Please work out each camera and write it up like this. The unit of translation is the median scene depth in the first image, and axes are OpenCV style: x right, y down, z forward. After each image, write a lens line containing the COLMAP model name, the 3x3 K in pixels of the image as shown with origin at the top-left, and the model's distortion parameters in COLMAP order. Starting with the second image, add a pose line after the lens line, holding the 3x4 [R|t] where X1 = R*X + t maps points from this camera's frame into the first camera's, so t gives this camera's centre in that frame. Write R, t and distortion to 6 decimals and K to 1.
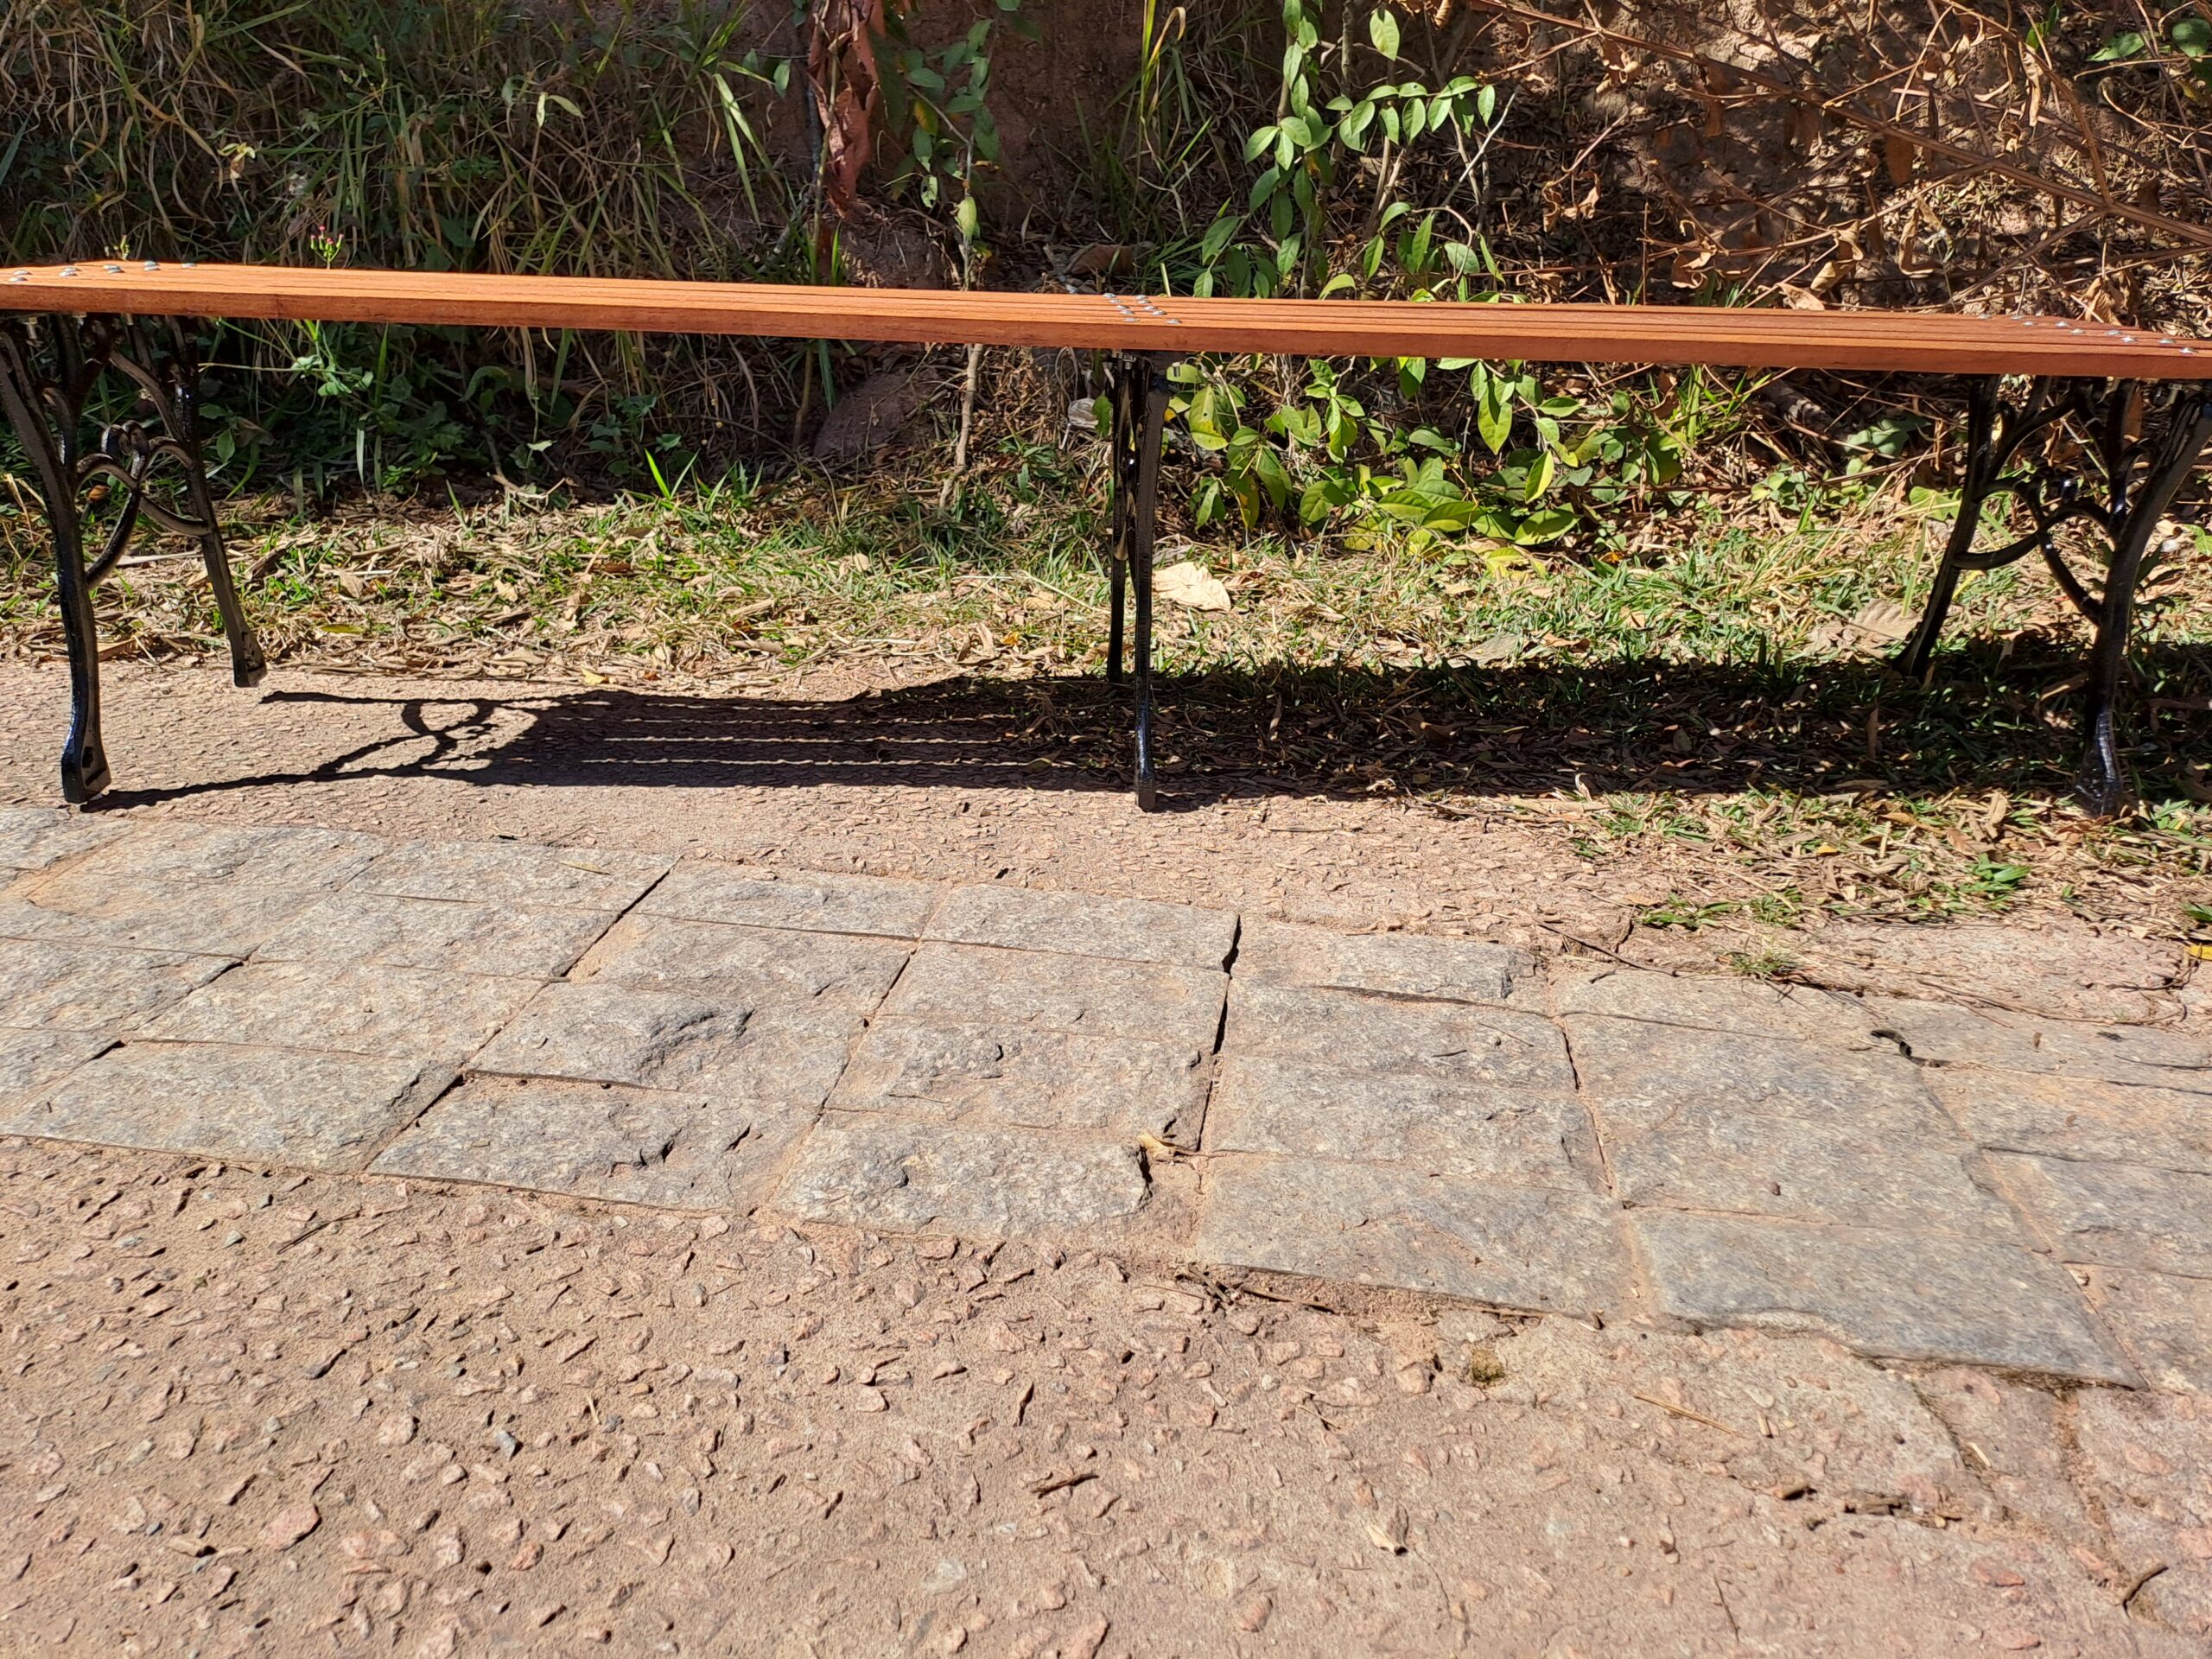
lens RADIAL K [[1644.7, 0, 1106.0], [0, 1644.7, 829.5], [0, 0, 1]] dist [0.059297, -0.055280]
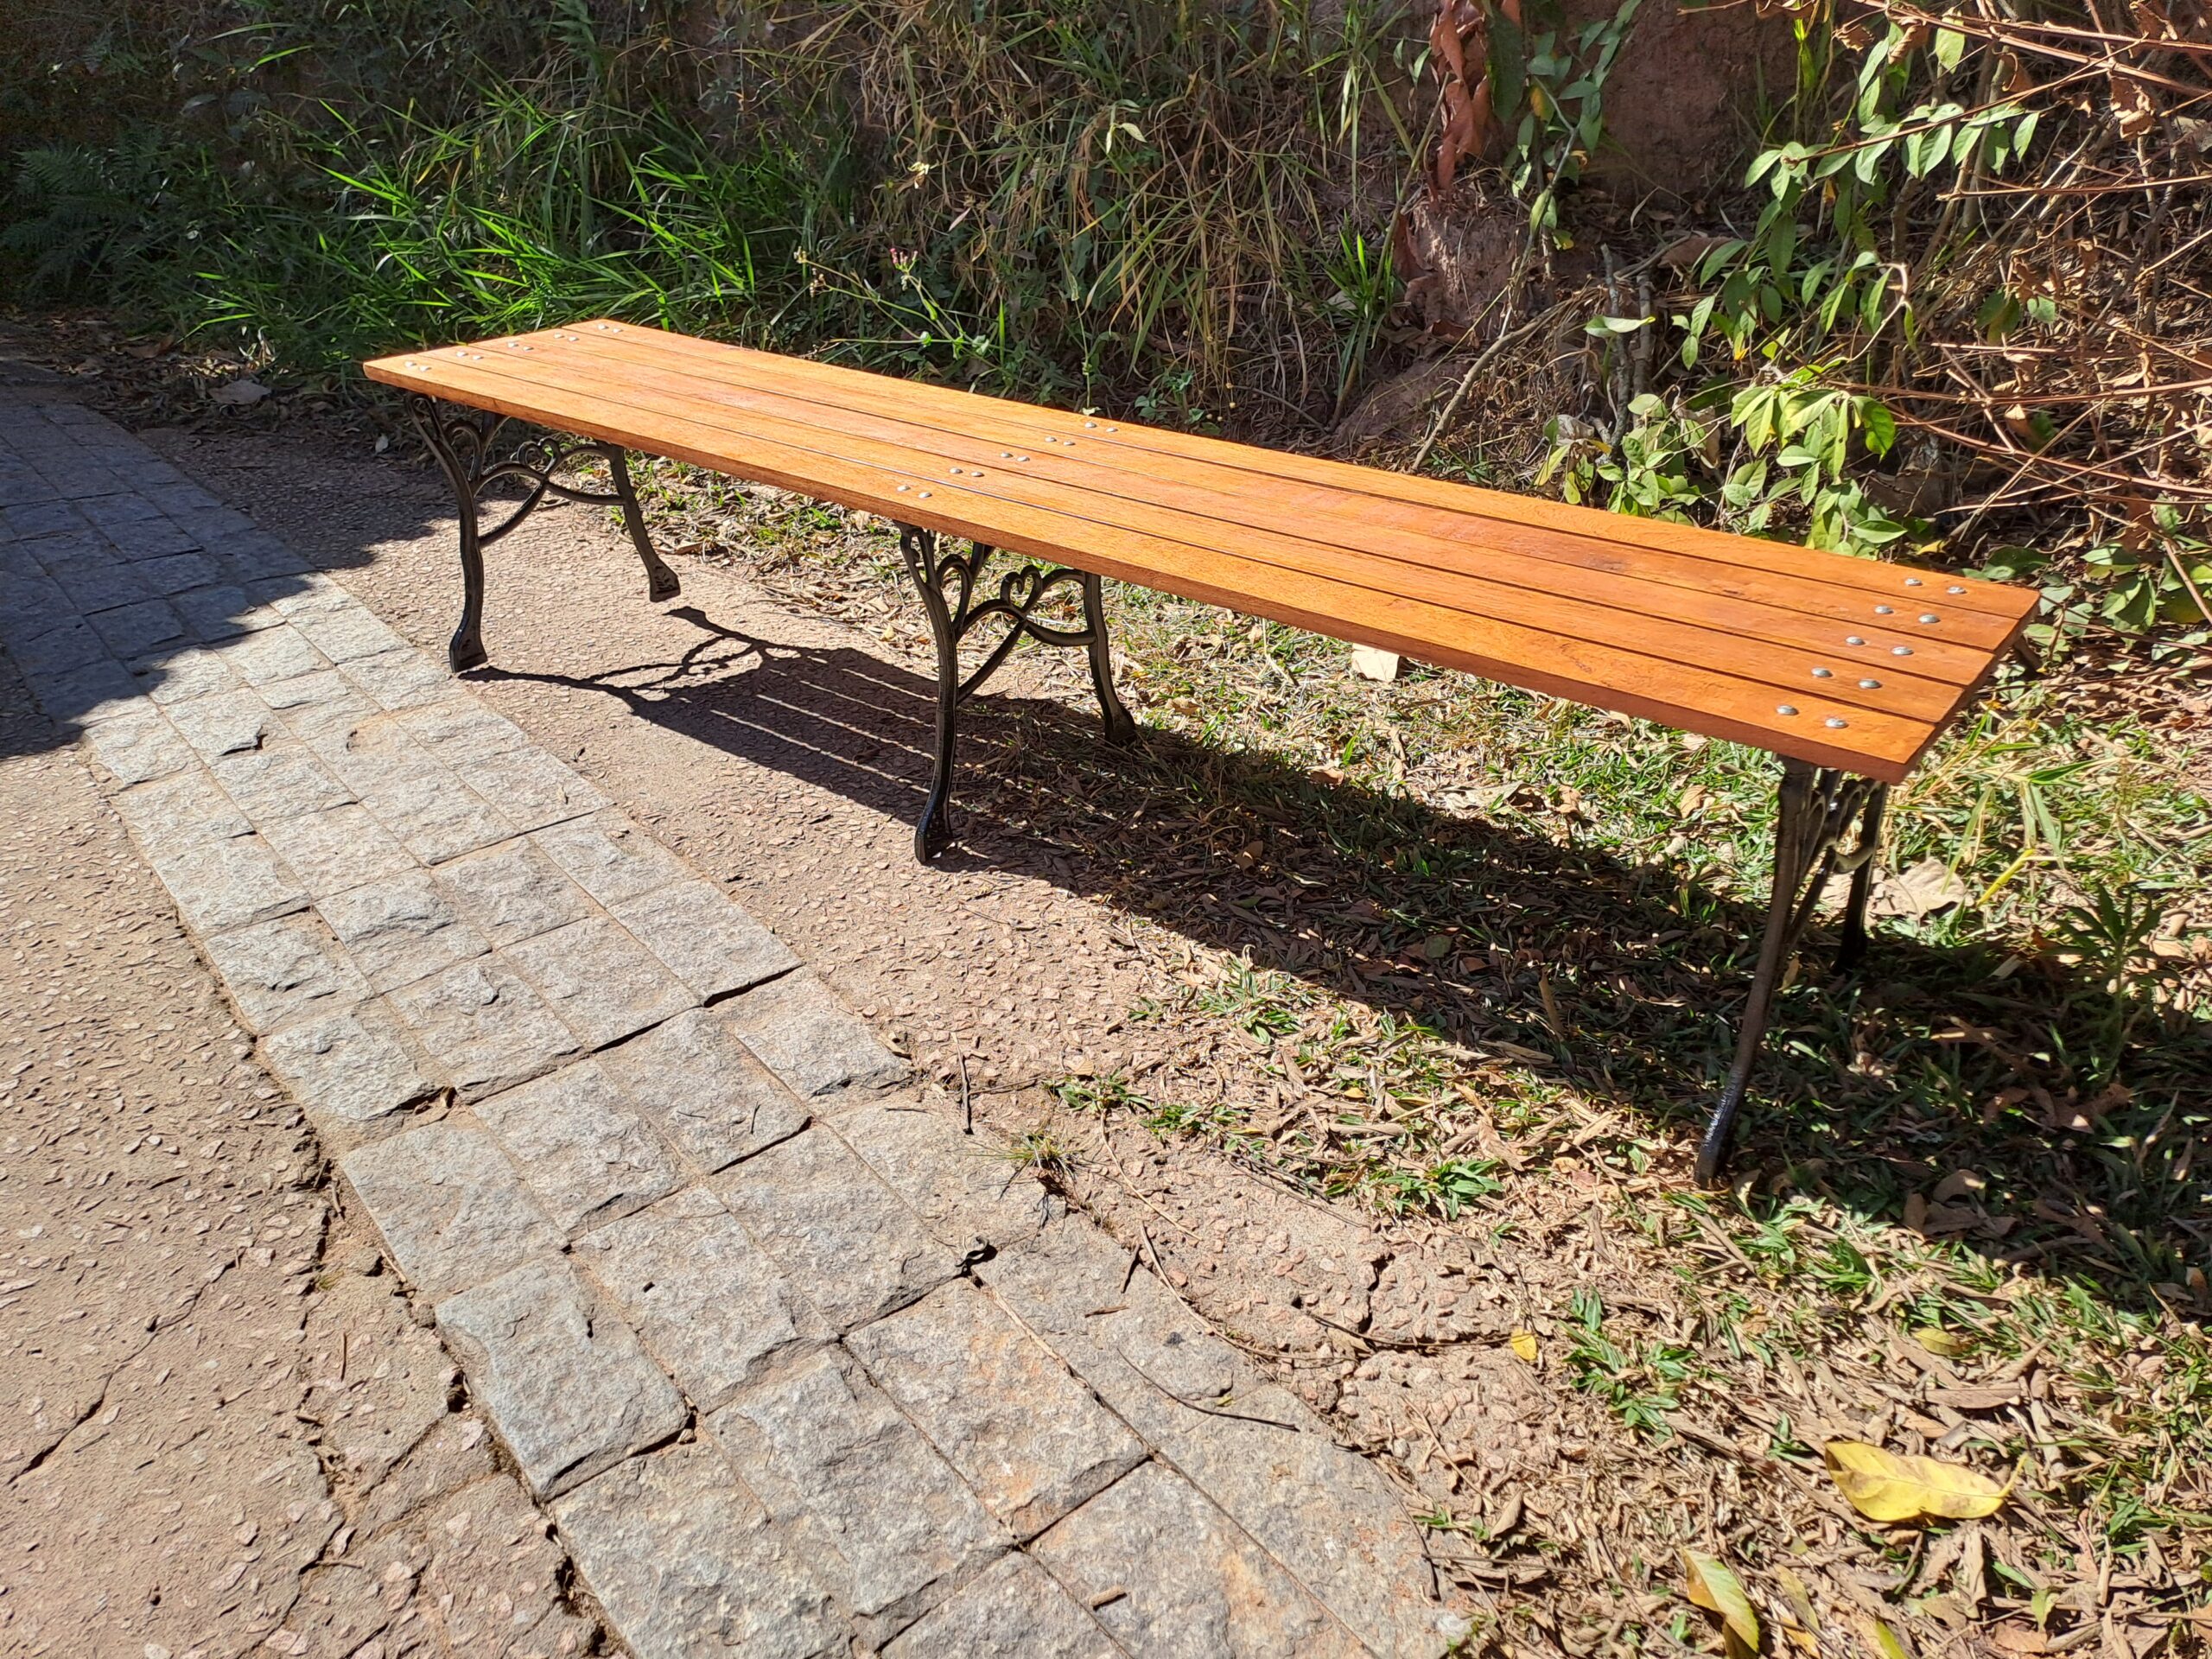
lens RADIAL K [[1621.0, 0, 1114.5], [0, 1621.0, 839.6], [0, 0, 1]] dist [0.051319, -0.042394]
pose [[0.743823, 0.288436, -0.602936, 1.107933], [-0.208641, 0.957214, 0.200525, -0.388516], [0.634977, -0.023358, 0.772178, 0.168321]]
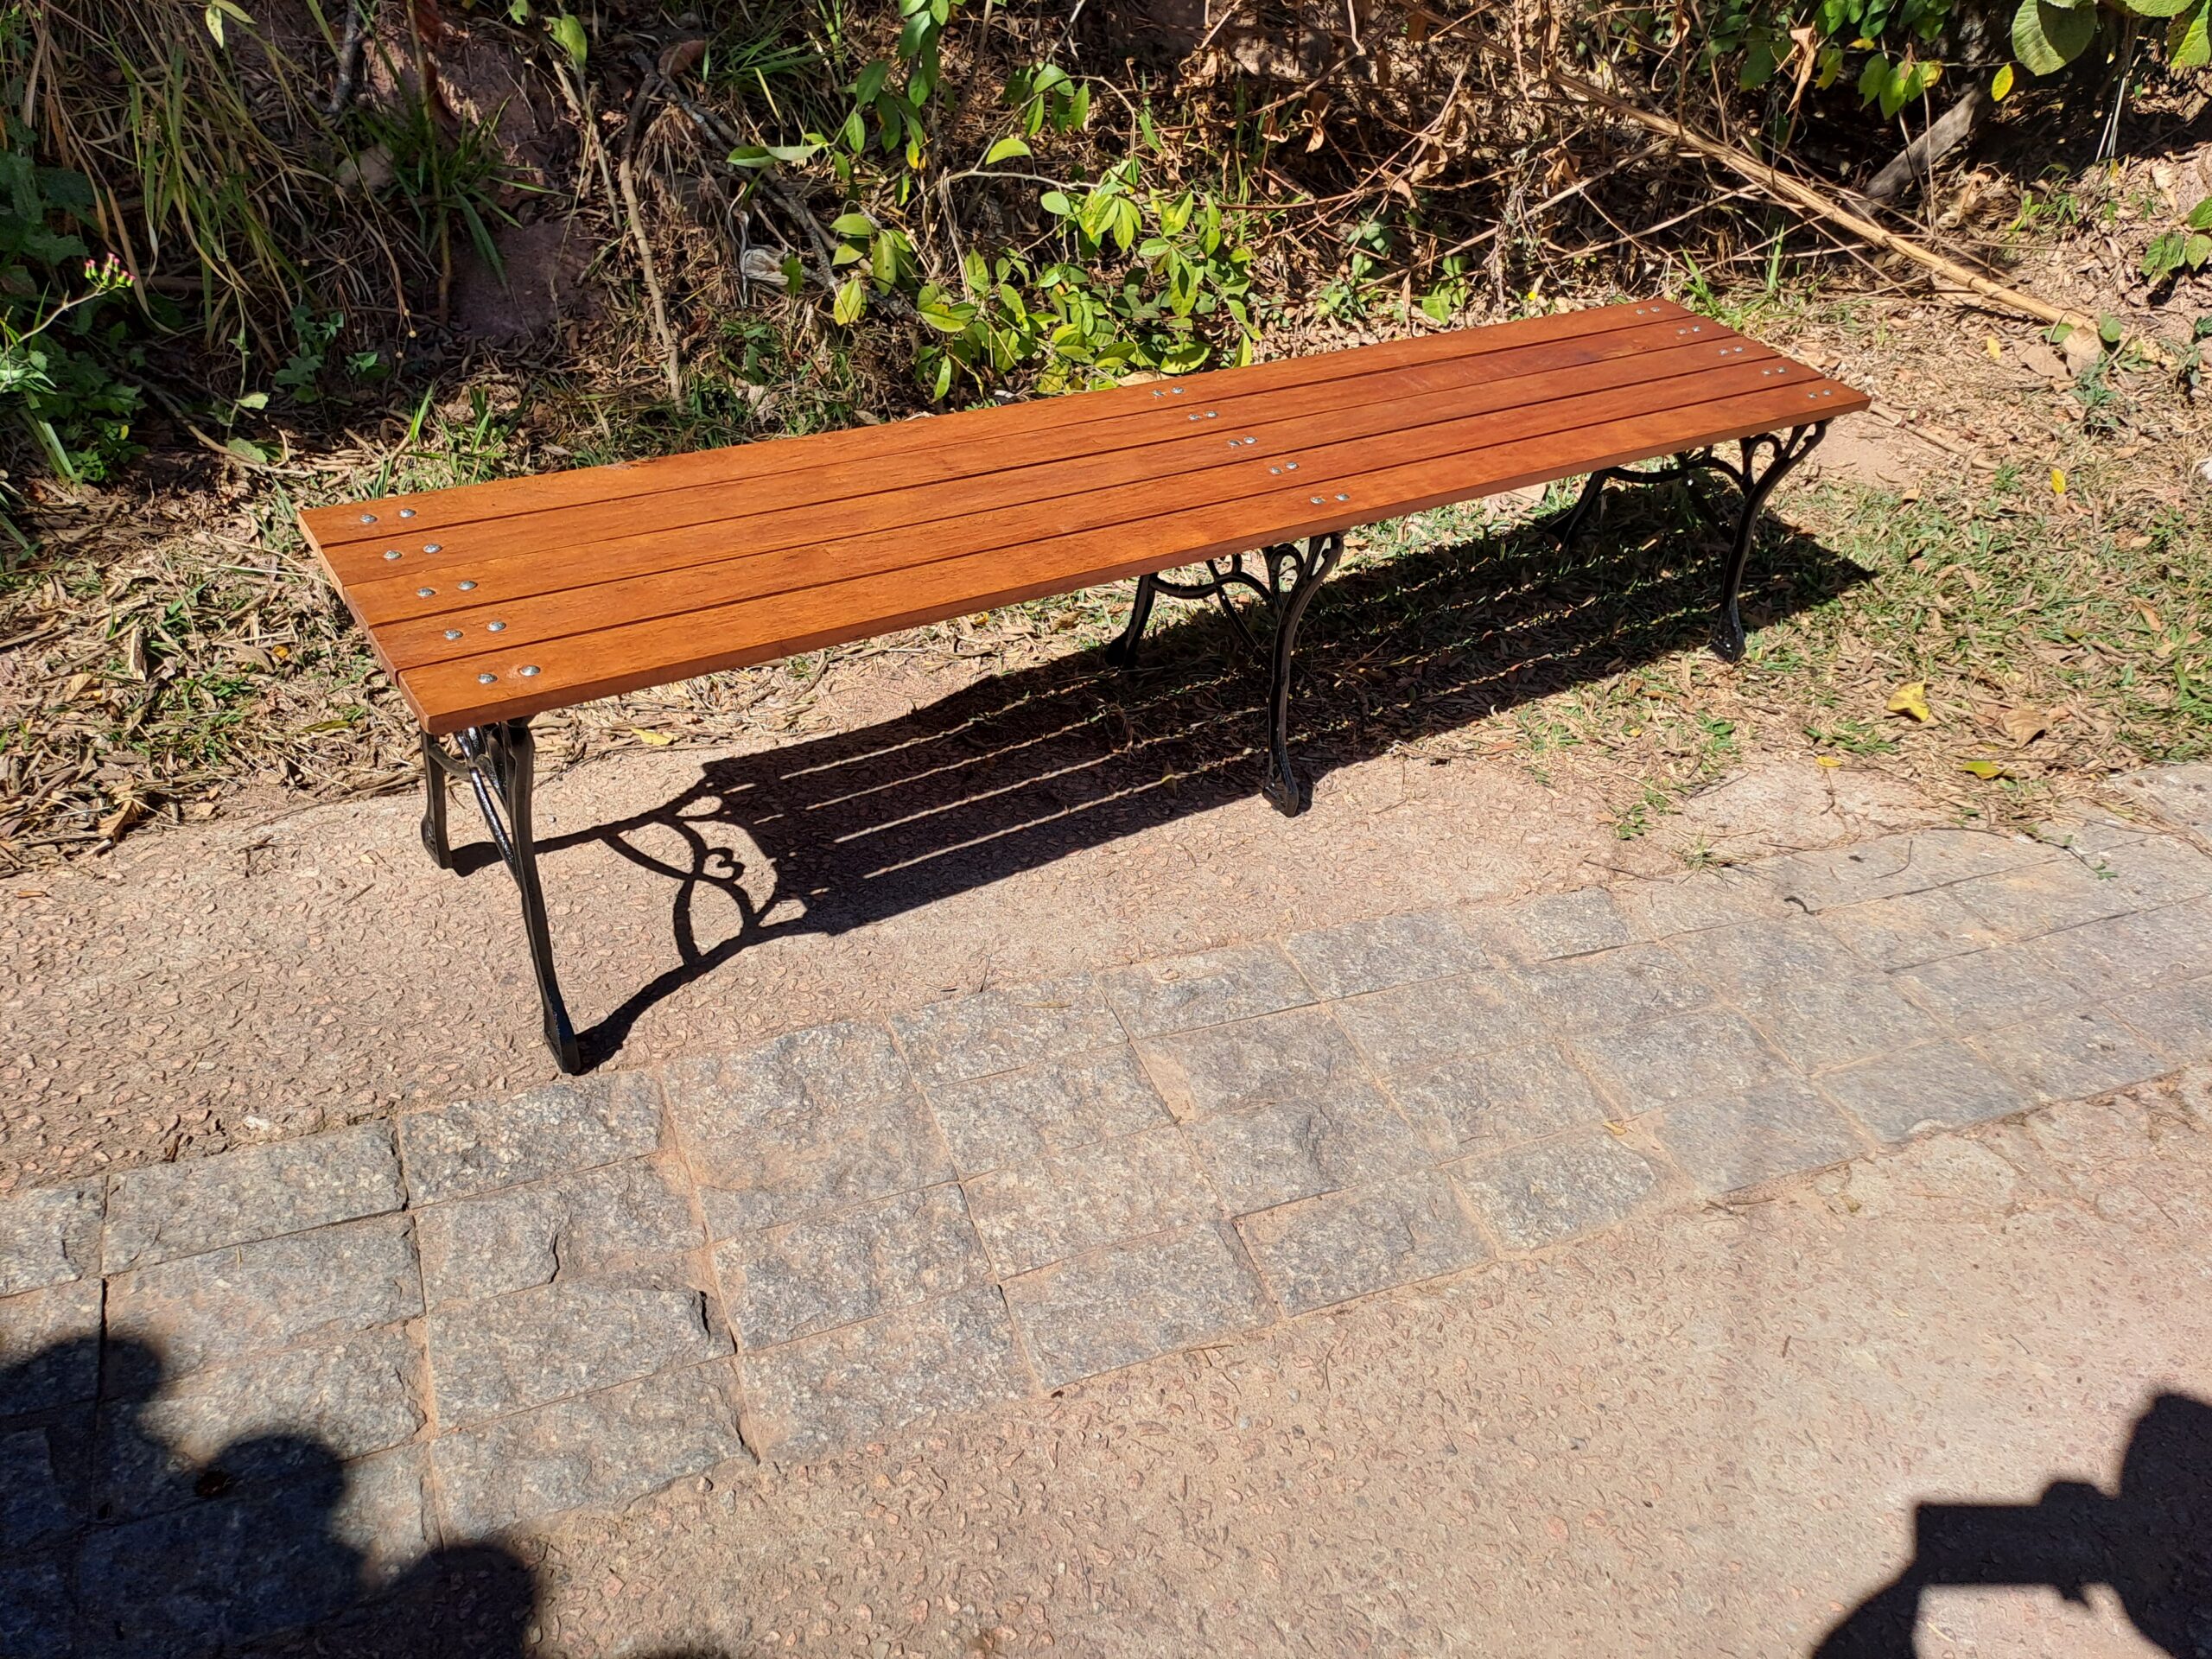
lens RADIAL K [[1615.5, 0, 1114.5], [0, 1615.5, 834.4], [0, 0, 1]] dist [0.059208, -0.087699]
pose [[0.851273, -0.256795, 0.457592, -0.920122], [0.099328, 0.935160, 0.340016, -0.600095], [-0.515236, -0.243994, 0.821583, -0.059727]]
